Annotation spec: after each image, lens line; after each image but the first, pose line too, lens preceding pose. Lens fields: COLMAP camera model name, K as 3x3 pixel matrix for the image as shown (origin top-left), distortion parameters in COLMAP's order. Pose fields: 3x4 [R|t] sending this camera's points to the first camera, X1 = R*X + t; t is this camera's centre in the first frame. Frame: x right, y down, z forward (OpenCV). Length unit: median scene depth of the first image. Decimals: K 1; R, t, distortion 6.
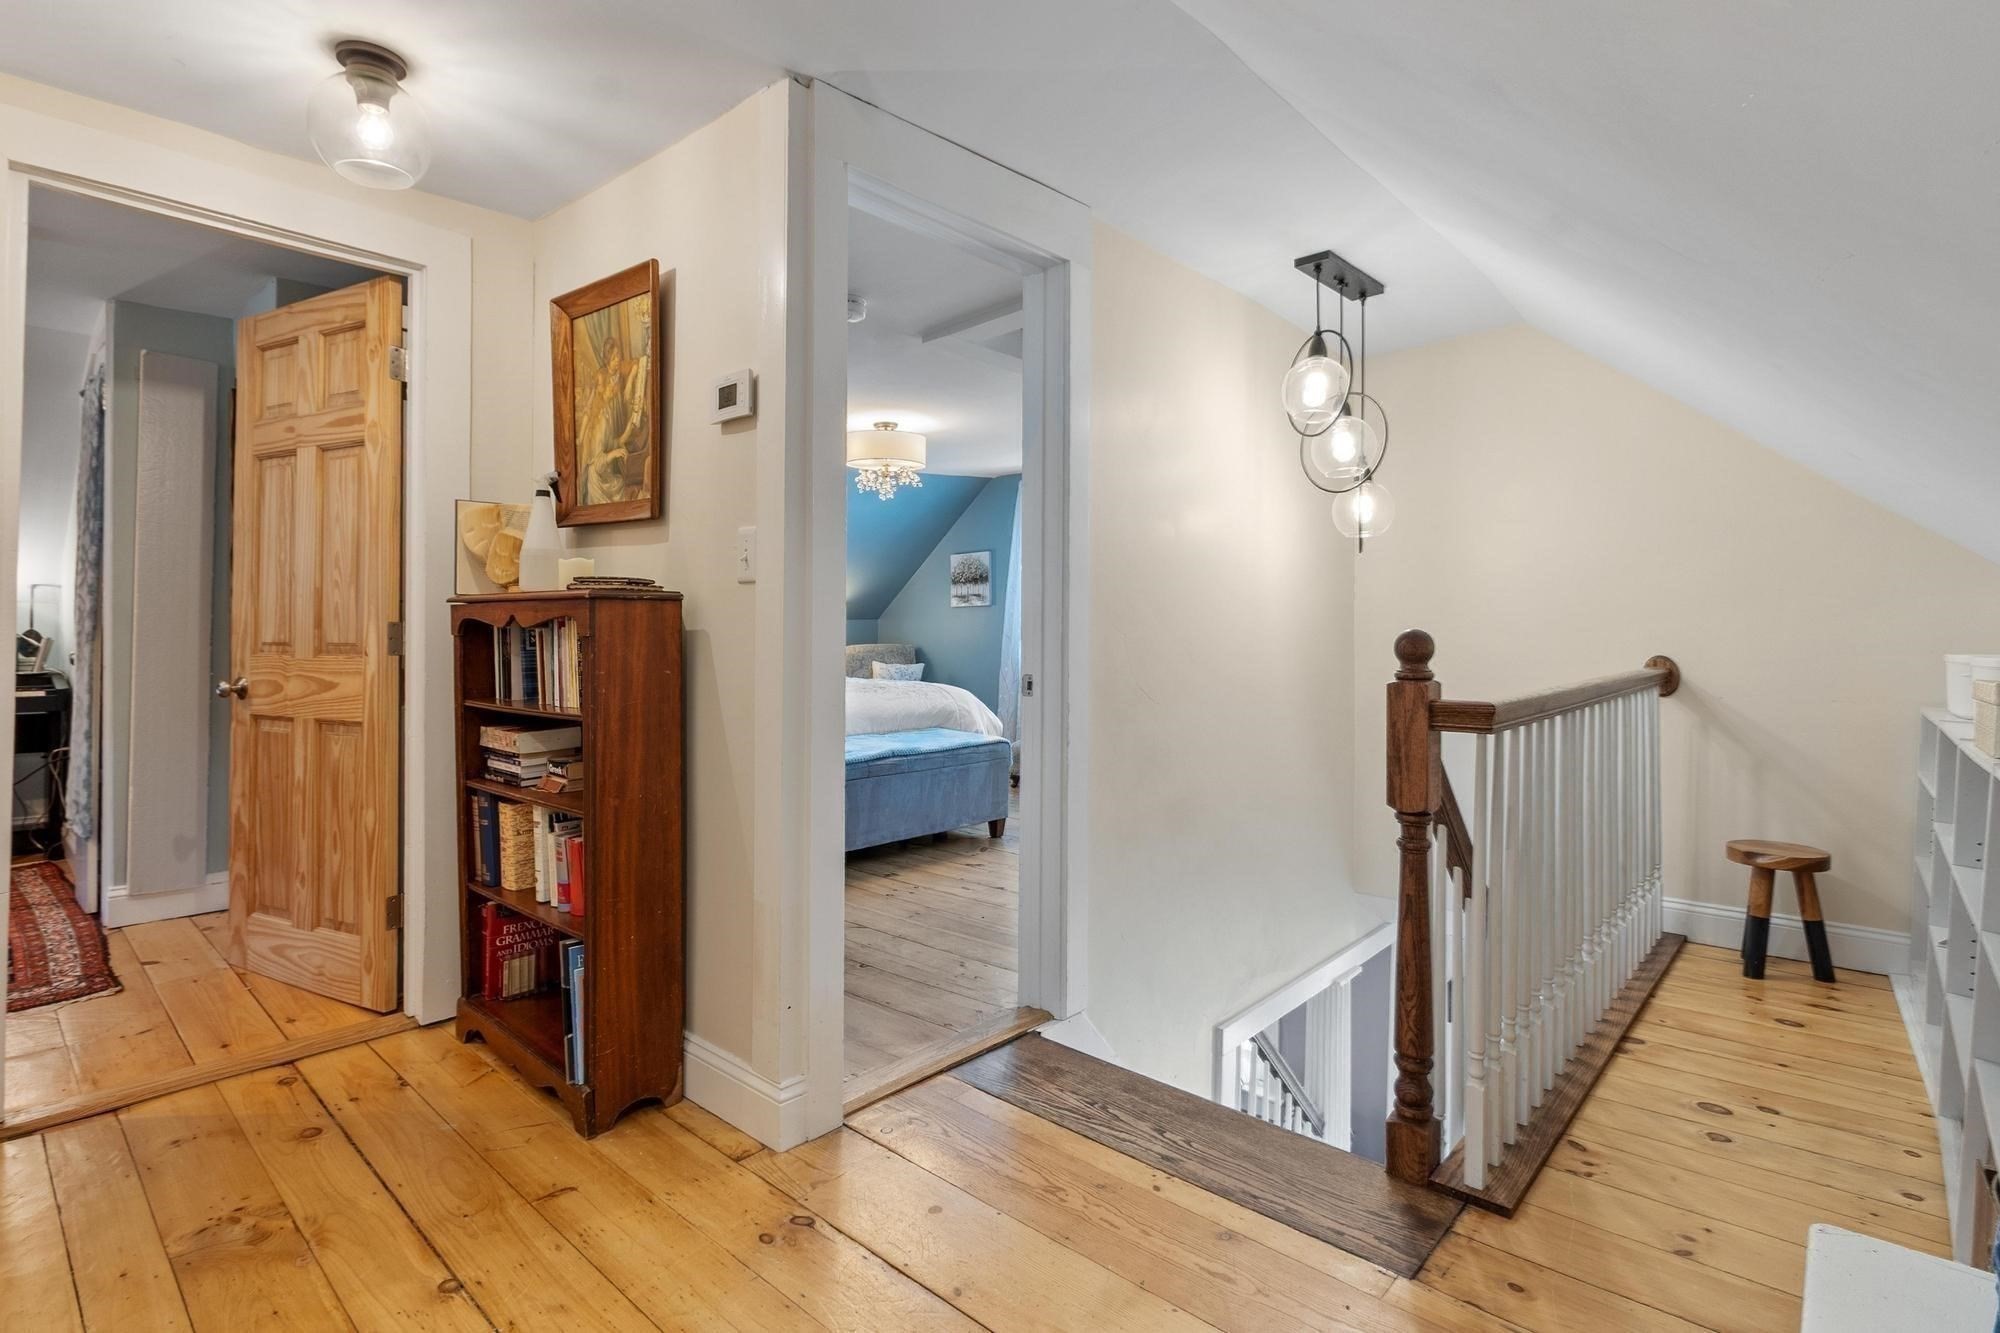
lens RADIAL K [[962.1, 0, 1000.0], [0, 962.1, 654.2], [0, 0, 1]] dist [0.004261, 0.000346]
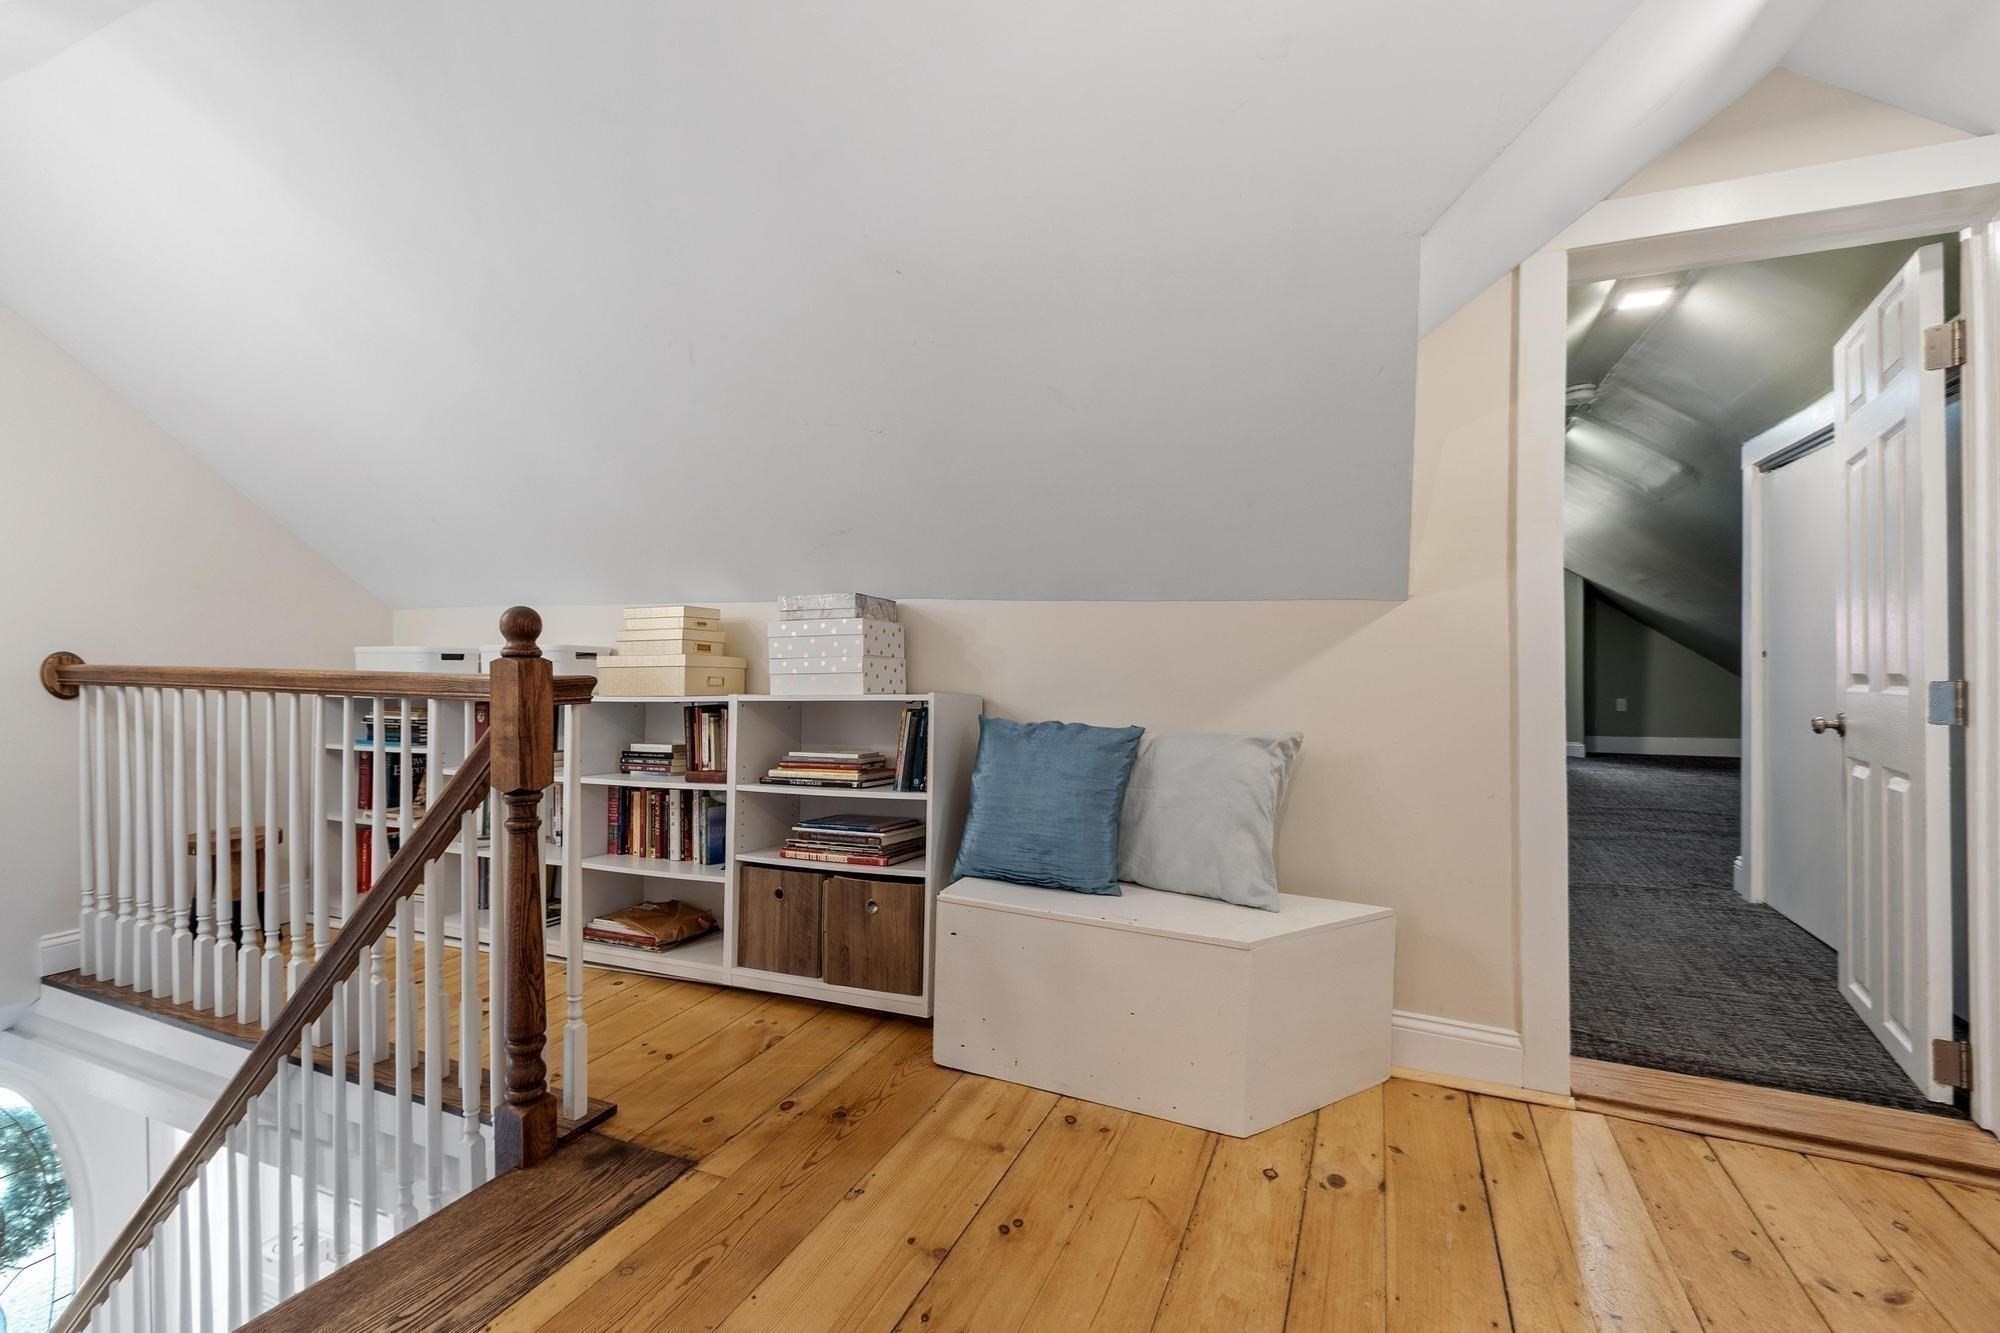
lens RADIAL K [[862.4, 0, 998.6], [0, 862.4, 662.8], [0, 0, 1]] dist [0.000280, 0.000016]
pose [[-0.312918, -0.004750, 0.949768, -0.738710], [0.007990, 0.999939, 0.007633, 0.038210], [-0.949747, 0.009977, -0.312861, 1.060187]]
